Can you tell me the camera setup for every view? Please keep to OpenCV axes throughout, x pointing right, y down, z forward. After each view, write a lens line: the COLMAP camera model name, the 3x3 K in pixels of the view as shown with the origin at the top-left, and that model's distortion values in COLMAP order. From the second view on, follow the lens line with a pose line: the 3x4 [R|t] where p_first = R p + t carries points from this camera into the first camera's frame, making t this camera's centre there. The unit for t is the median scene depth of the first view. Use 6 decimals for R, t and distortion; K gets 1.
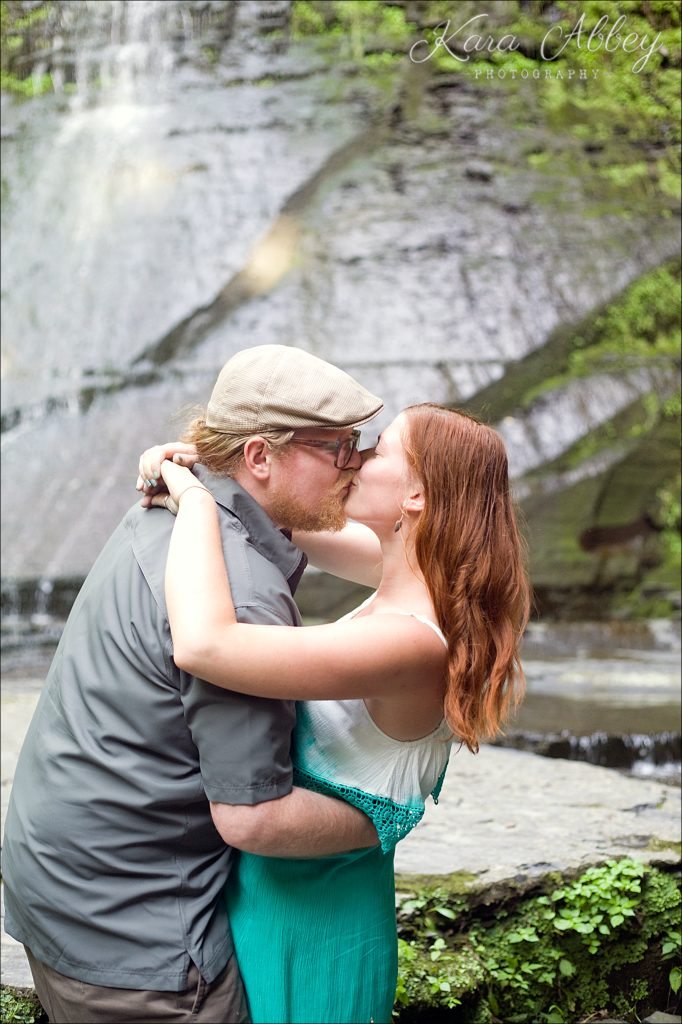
lens RADIAL K [[1490.1, 0, 341.0], [0, 1490.1, 512.0], [0, 0, 1]] dist [-0.112393, -0.004292]
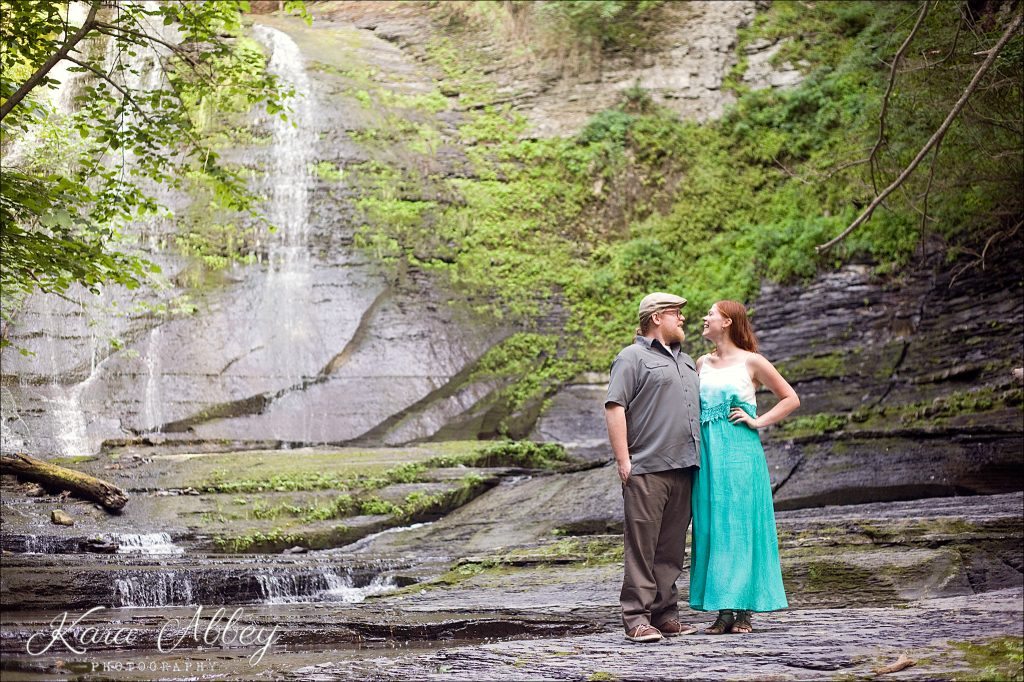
lens RADIAL K [[1490.1, 0, 506.7], [0, 1490.1, 357.2], [0, 0, 1]] dist [-0.112393, -0.004292]
pose [[0.947425, 0.027886, 0.318761, -0.629600], [0.006139, 0.994428, -0.105242, 0.148684], [-0.319919, 0.101666, 0.941974, -1.579615]]
